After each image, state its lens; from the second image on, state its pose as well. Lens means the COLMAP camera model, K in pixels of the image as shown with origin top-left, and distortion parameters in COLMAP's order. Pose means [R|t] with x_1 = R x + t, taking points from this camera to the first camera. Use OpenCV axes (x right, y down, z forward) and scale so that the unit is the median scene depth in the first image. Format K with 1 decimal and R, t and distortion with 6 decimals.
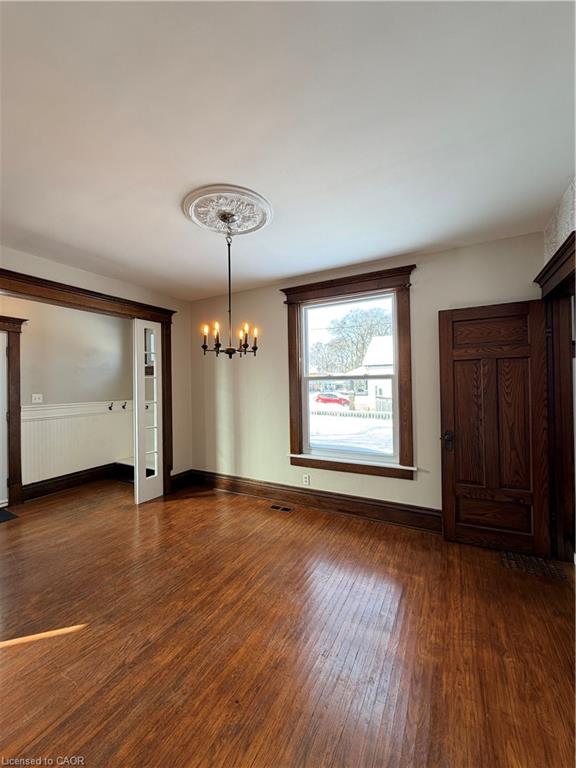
lens RADIAL K [[305.0, 0, 287.7], [0, 305.0, 381.4], [0, 0, 1]] dist [-0.001236, 0.000546]
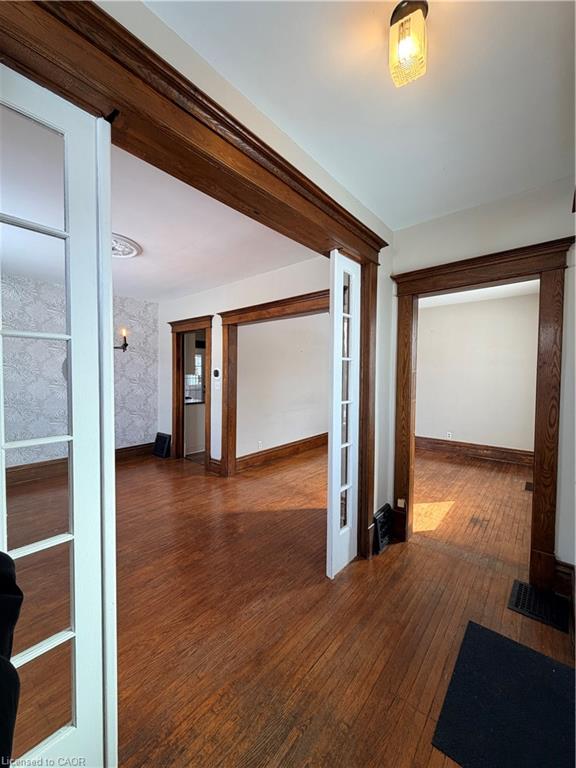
lens RADIAL K [[305.0, 0, 287.7], [0, 305.0, 381.4], [0, 0, 1]] dist [-0.001236, 0.000546]
pose [[-0.978929, 0.002201, 0.204190, -1.247088], [0.006790, 0.999740, 0.021776, 0.028309], [-0.204089, 0.022703, -0.978689, 2.153682]]
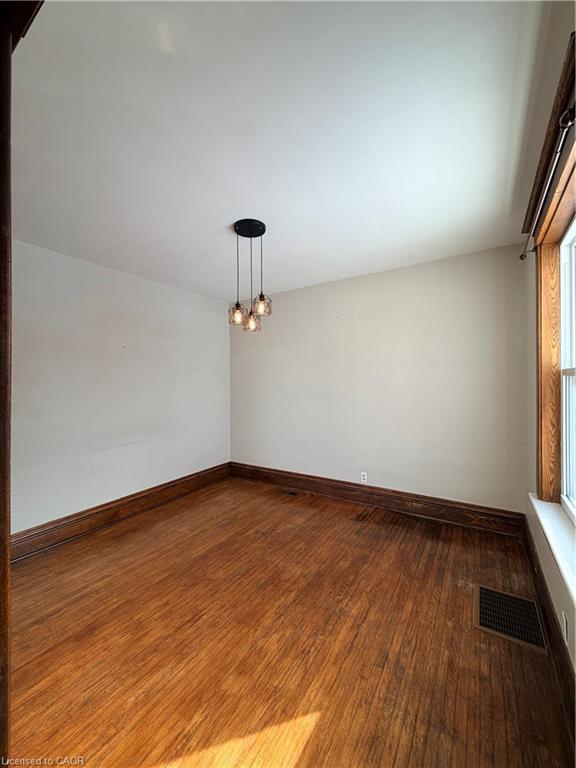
lens RADIAL K [[305.0, 0, 287.7], [0, 305.0, 381.4], [0, 0, 1]] dist [-0.001236, 0.000546]
pose [[-0.997395, 0.022014, 0.068692, -1.762430], [0.021798, 0.999755, -0.003903, 0.027276], [-0.068761, -0.002395, -0.997630, 1.059930]]
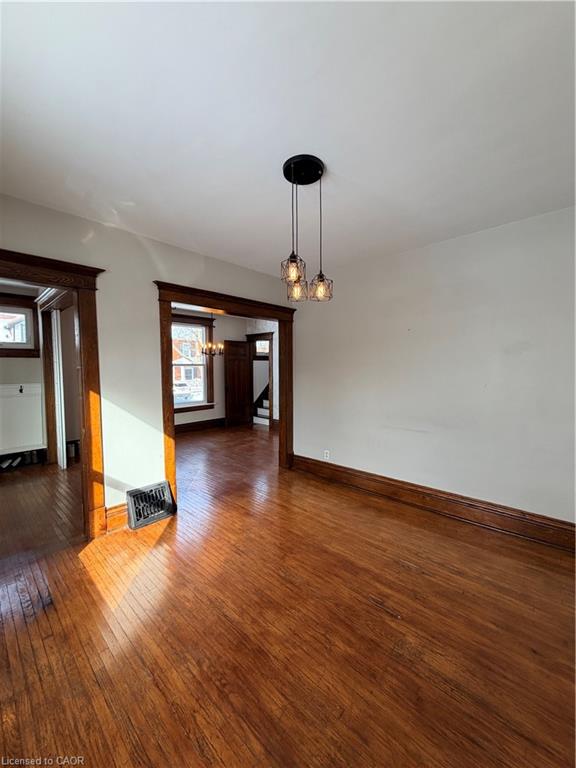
lens RADIAL K [[305.0, 0, 287.7], [0, 305.0, 381.4], [0, 0, 1]] dist [-0.001236, 0.000546]
pose [[0.251574, -0.037151, 0.967125, -2.433455], [-0.001905, 0.999242, 0.038881, 0.023920], [-0.967836, -0.011623, 0.251313, -0.226249]]
